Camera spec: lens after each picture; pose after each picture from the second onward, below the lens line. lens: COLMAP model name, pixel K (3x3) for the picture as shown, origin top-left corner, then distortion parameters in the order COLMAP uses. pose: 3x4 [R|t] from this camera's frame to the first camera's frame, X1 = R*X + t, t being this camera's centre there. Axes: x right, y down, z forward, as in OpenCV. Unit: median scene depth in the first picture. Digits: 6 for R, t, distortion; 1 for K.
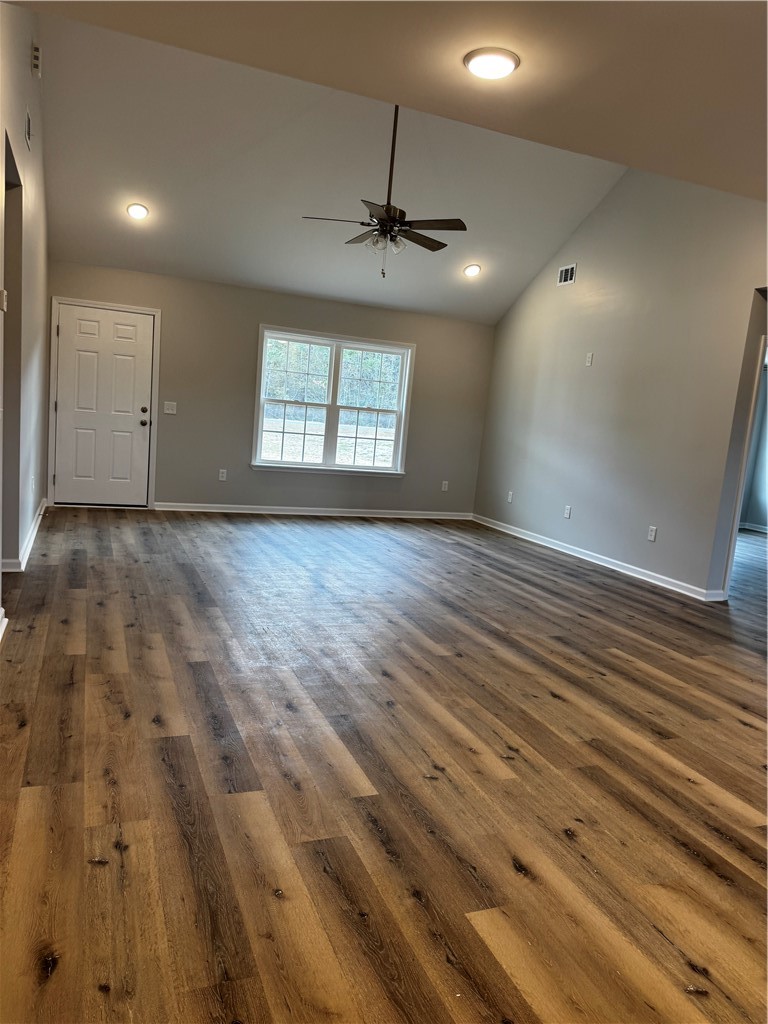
lens RADIAL K [[718.7, 0, 378.4], [0, 718.7, 505.9], [0, 0, 1]] dist [0.067038, -0.087826]
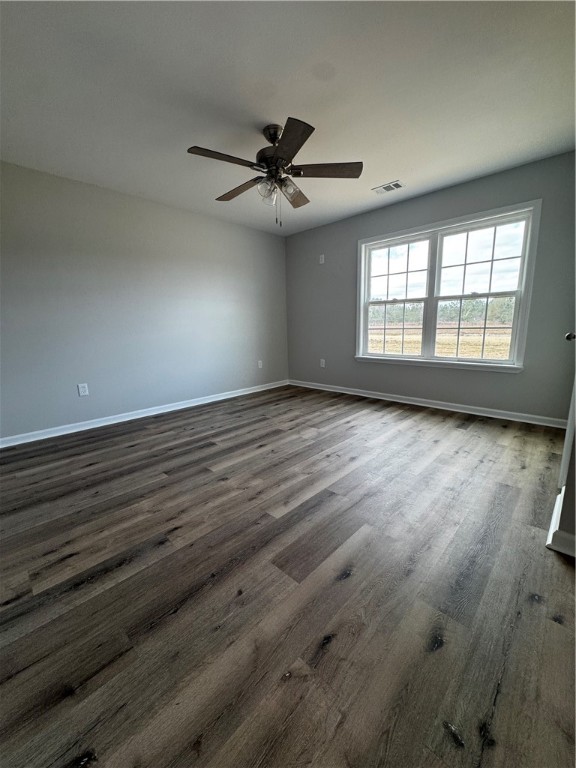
lens RADIAL K [[304.8, 0, 285.7], [0, 304.8, 389.4], [0, 0, 1]] dist [-0.002634, -0.001209]
pose [[0.413965, 0.096898, -0.905121, 0.425605], [-0.052414, 0.995206, 0.082570, -0.062050], [0.908783, 0.013260, 0.417059, 1.069971]]
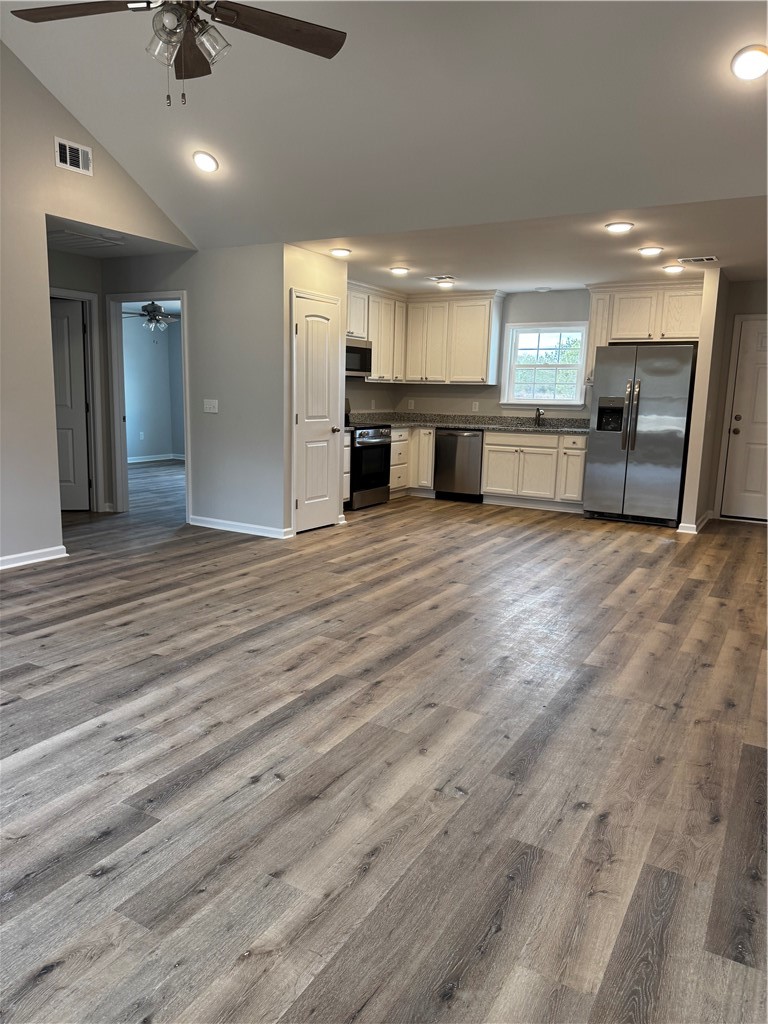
lens RADIAL K [[718.7, 0, 380.7], [0, 718.7, 511.2], [0, 0, 1]] dist [0.067038, -0.087826]
pose [[-0.610788, -0.234412, 0.756300, -0.564173], [0.021666, 0.949866, 0.311905, -0.236724], [-0.791498, 0.206894, -0.575088, 1.384589]]
